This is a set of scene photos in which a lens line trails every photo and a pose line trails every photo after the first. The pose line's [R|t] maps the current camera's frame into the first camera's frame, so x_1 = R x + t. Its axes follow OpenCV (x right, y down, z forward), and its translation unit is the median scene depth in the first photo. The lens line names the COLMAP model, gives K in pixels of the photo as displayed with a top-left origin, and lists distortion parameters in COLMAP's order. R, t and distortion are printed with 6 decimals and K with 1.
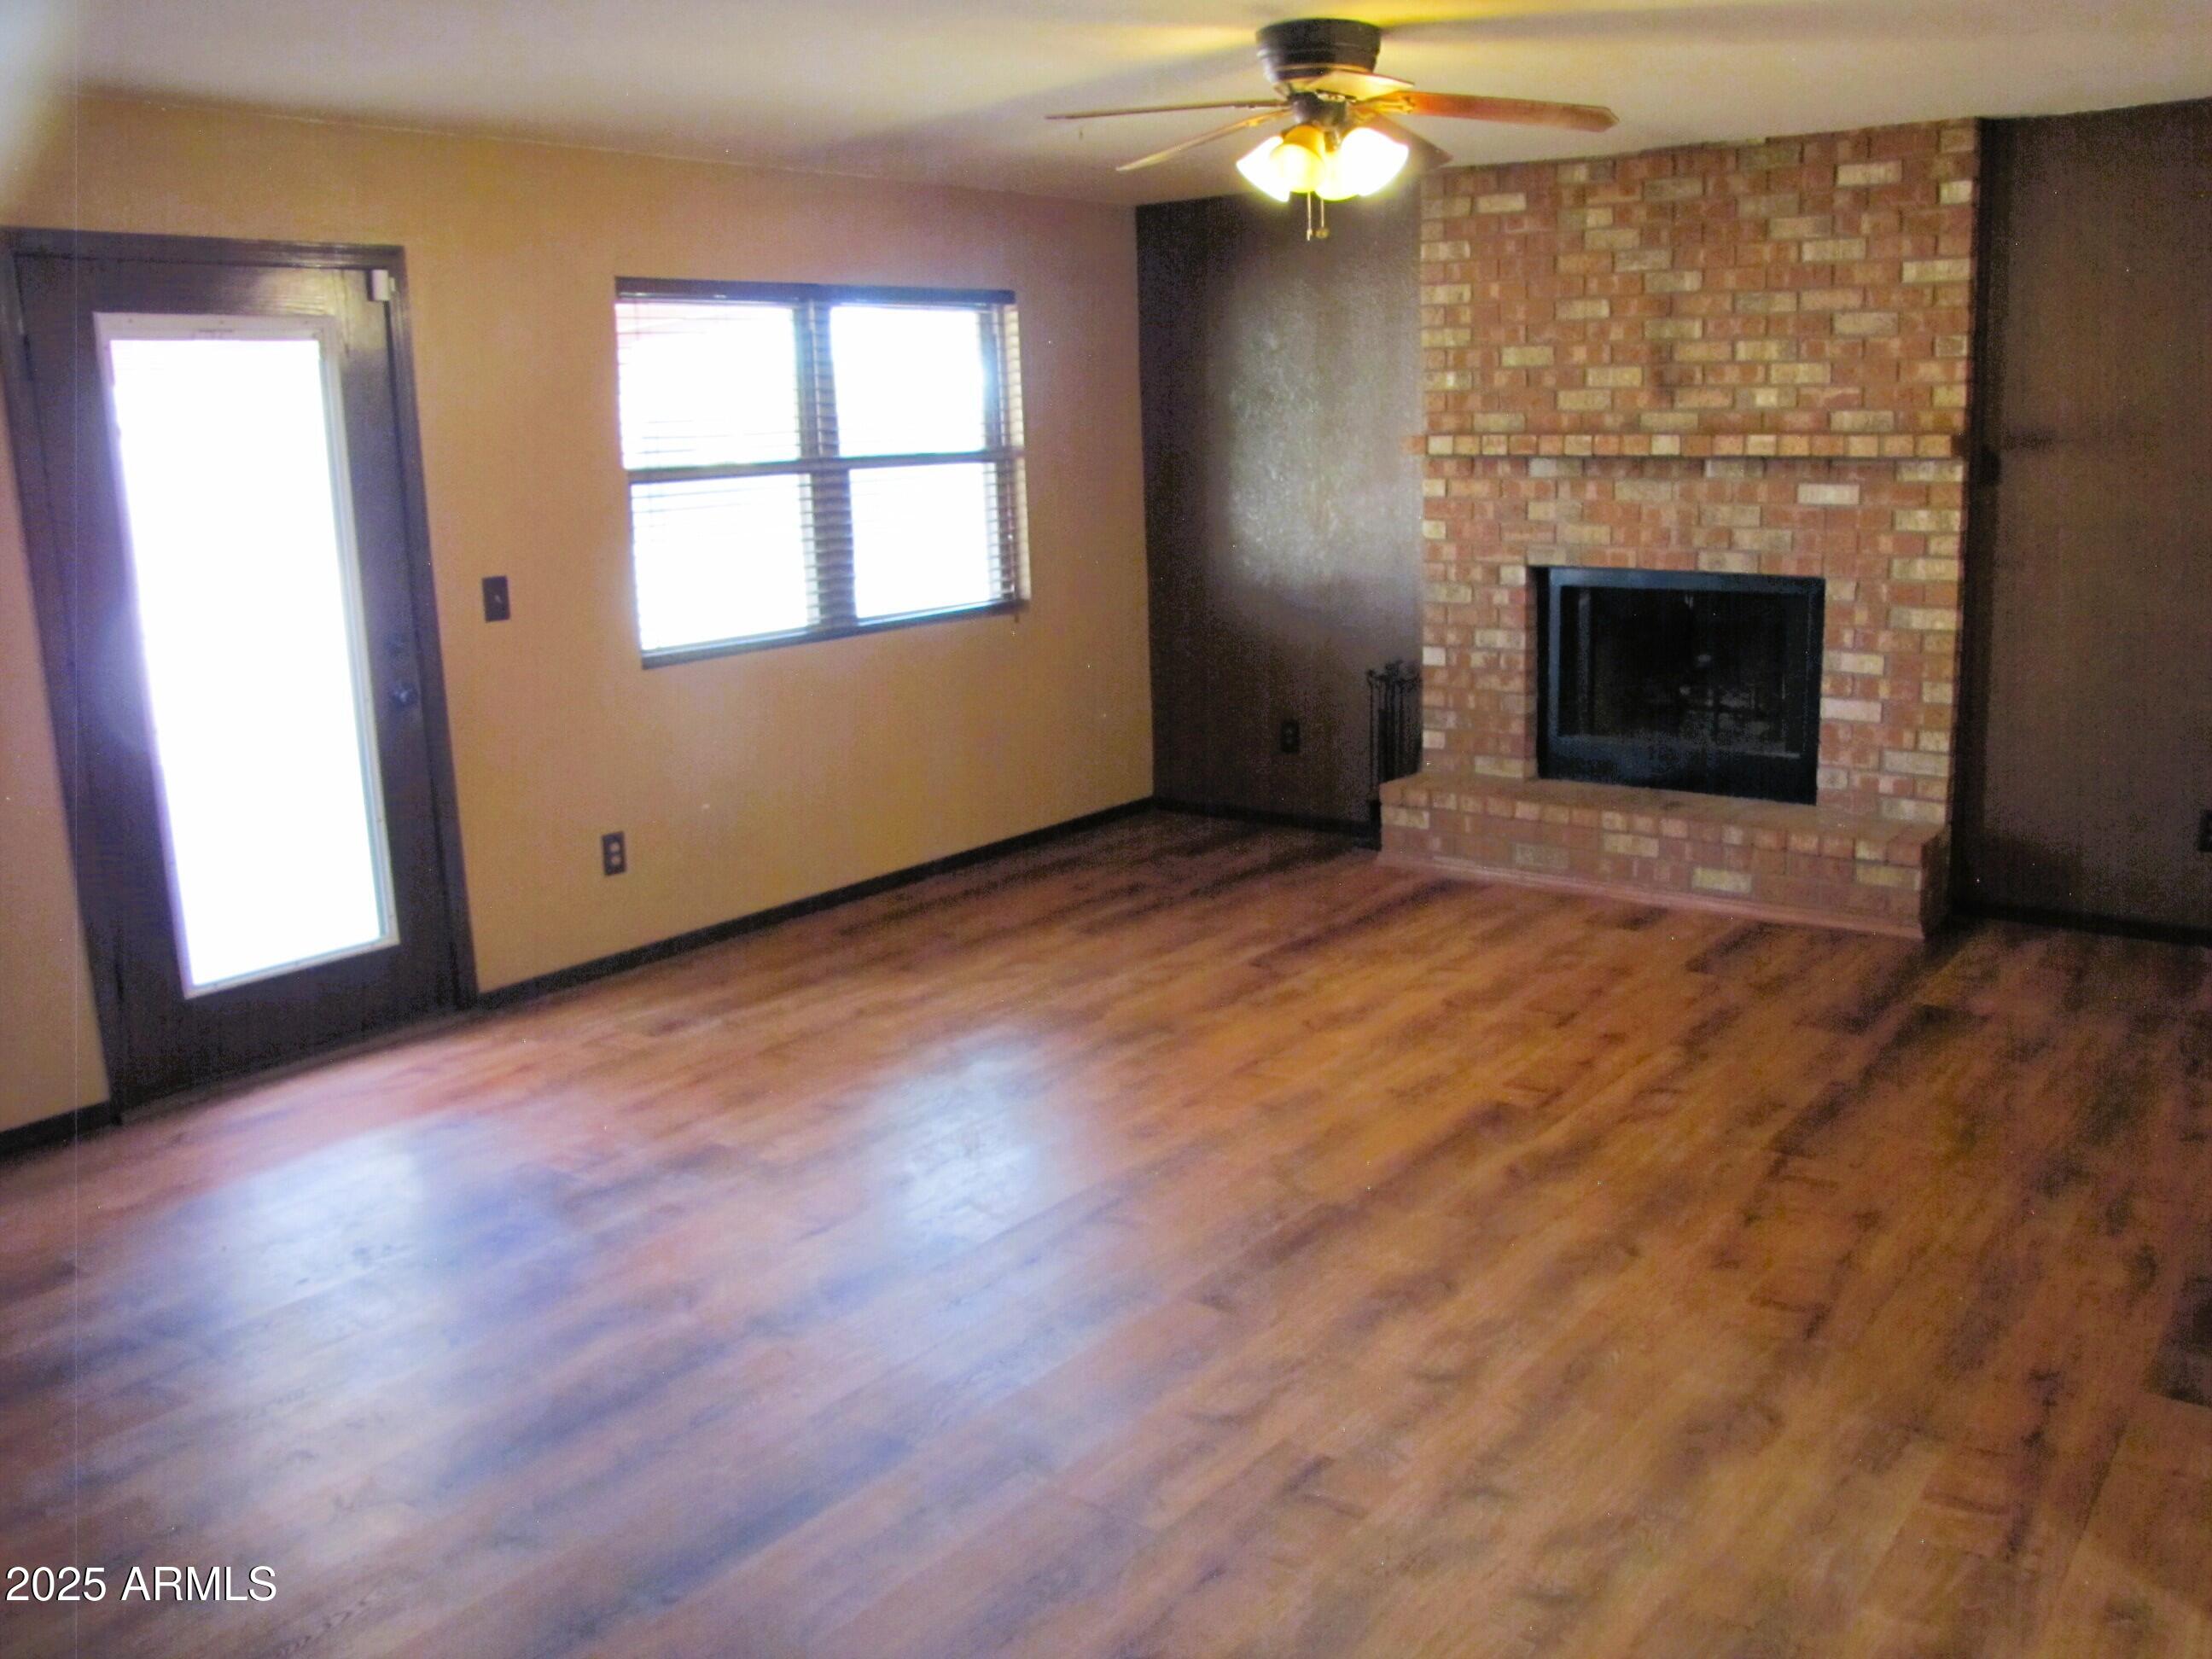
lens RADIAL K [[1845.3, 0, 1147.5], [0, 1845.3, 807.3], [0, 0, 1]] dist [-0.185797, 0.165717]
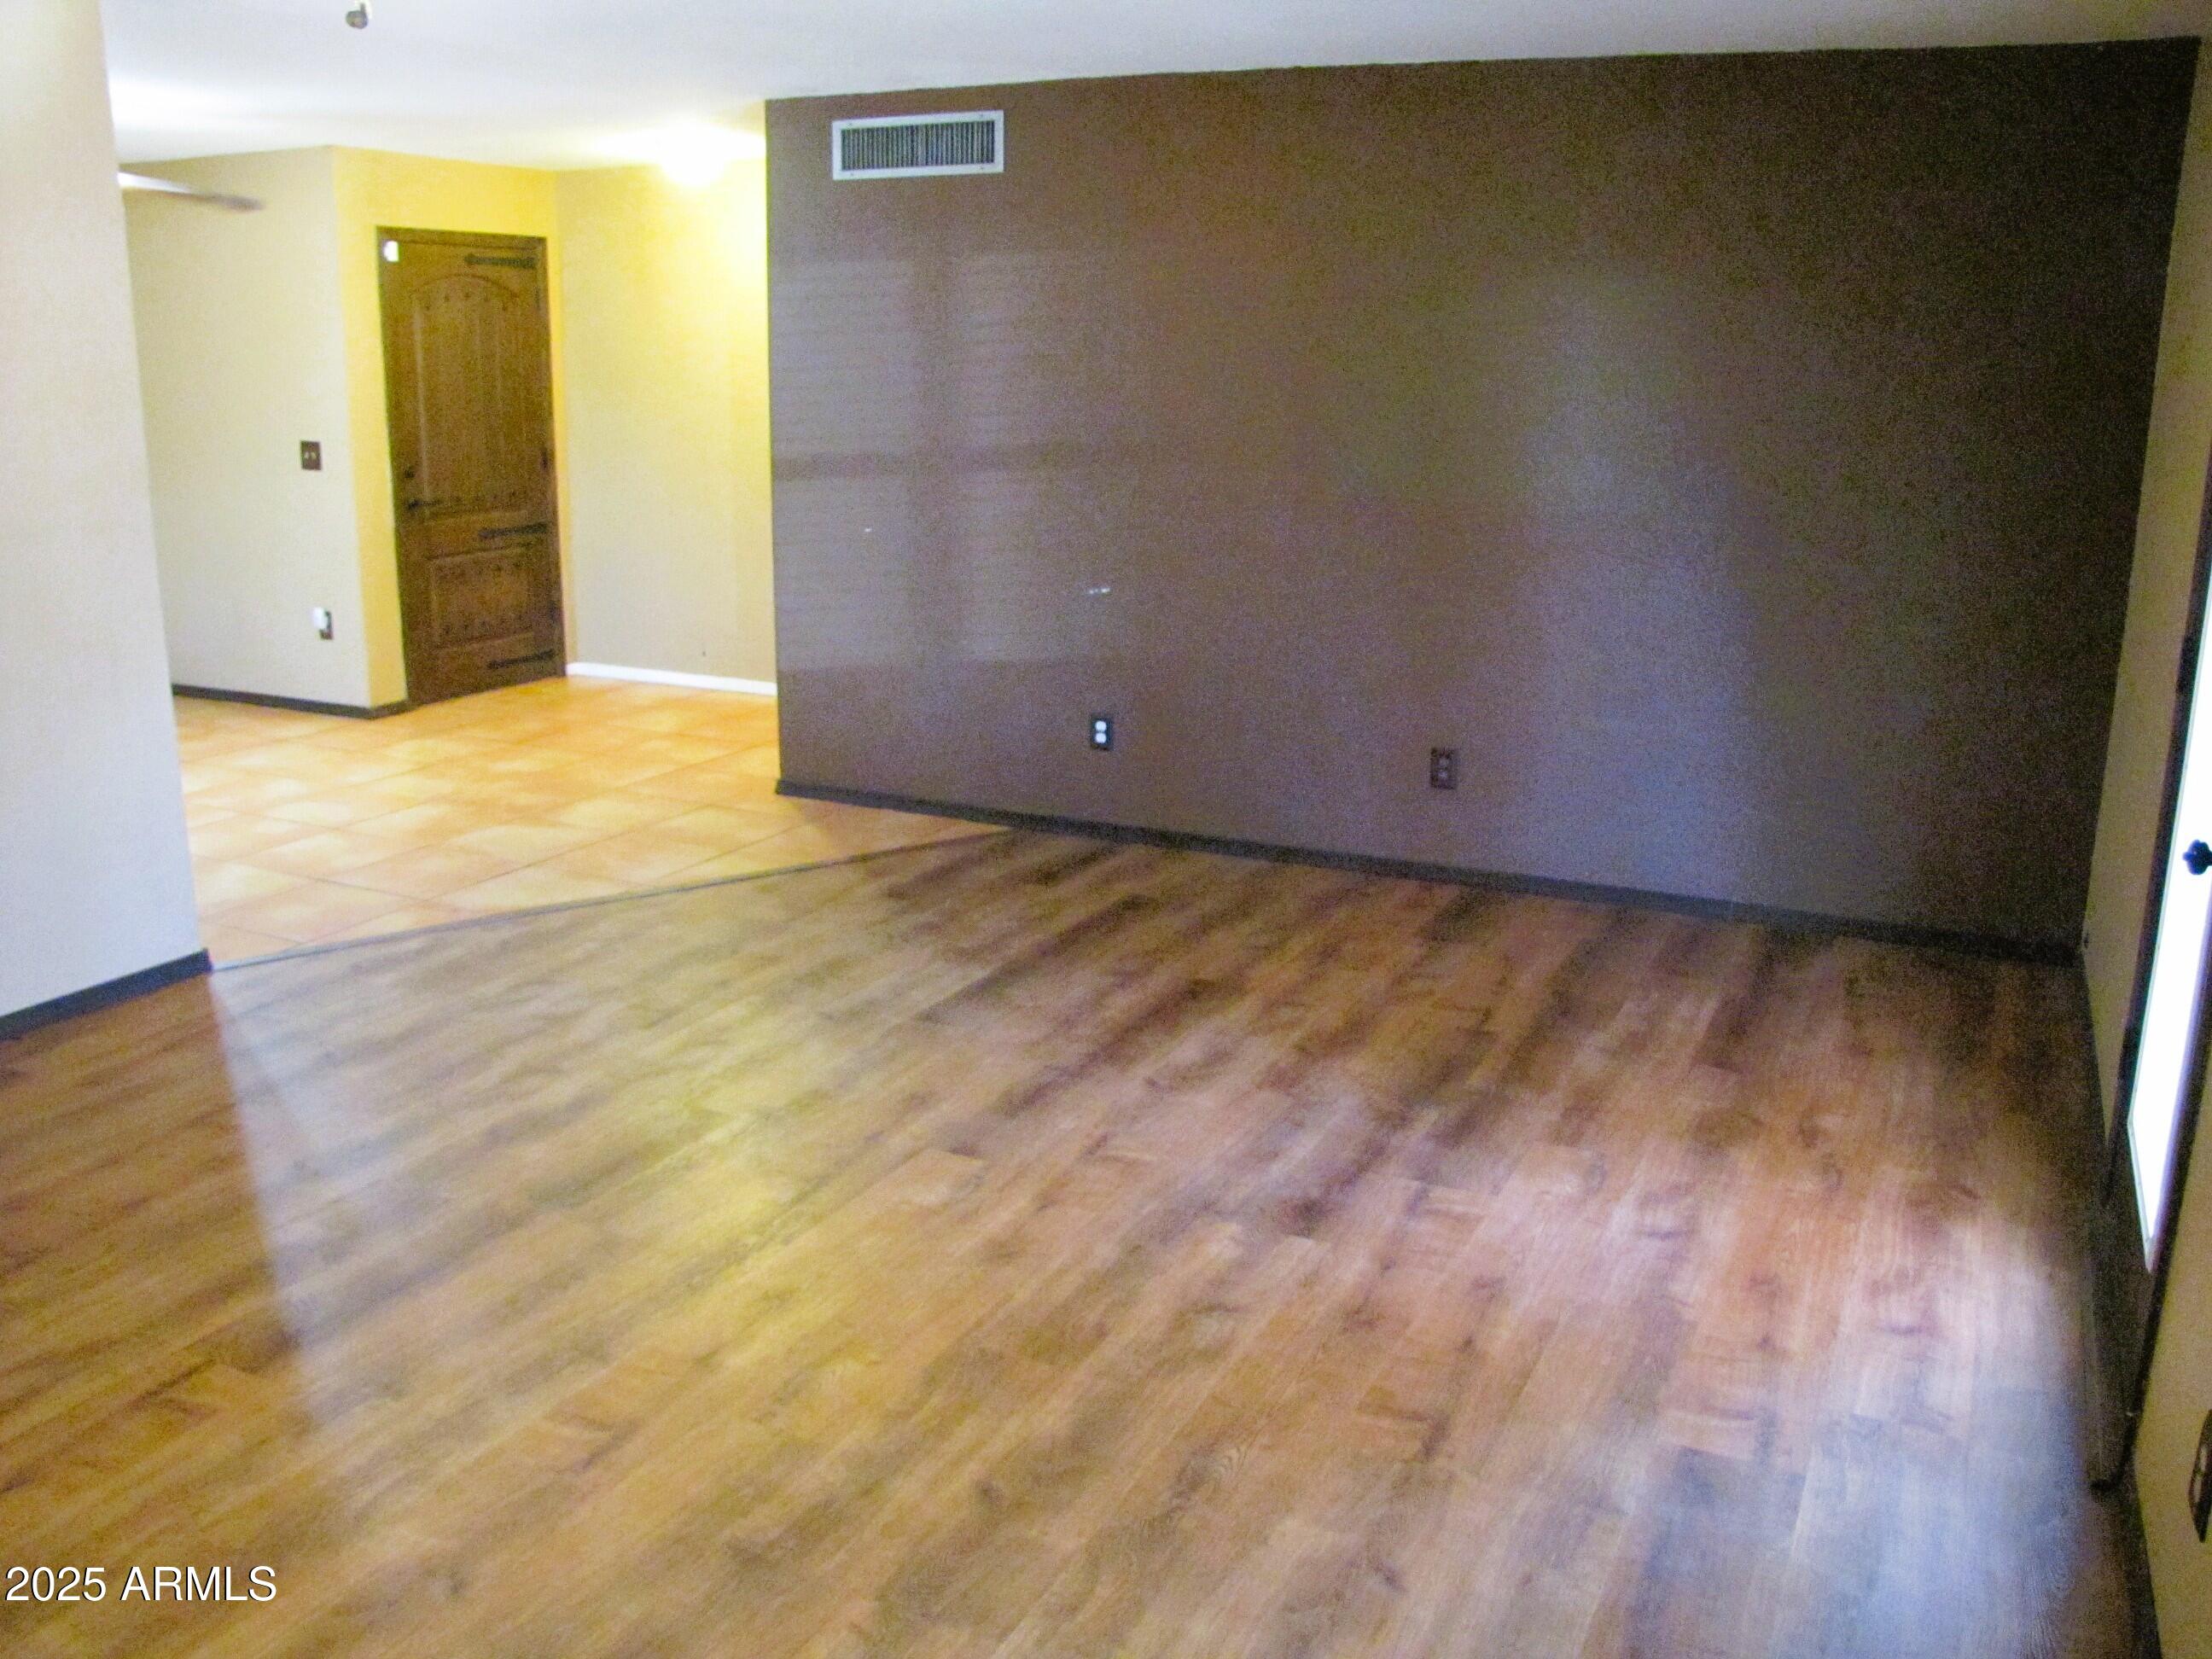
lens RADIAL K [[1845.3, 0, 1147.5], [0, 1845.3, 807.3], [0, 0, 1]] dist [-0.185797, 0.165717]
pose [[-0.977049, 0.063340, -0.203378, -0.013632], [-0.032224, 0.899830, 0.435050, -0.370837], [0.210561, 0.431619, -0.877137, 1.765654]]
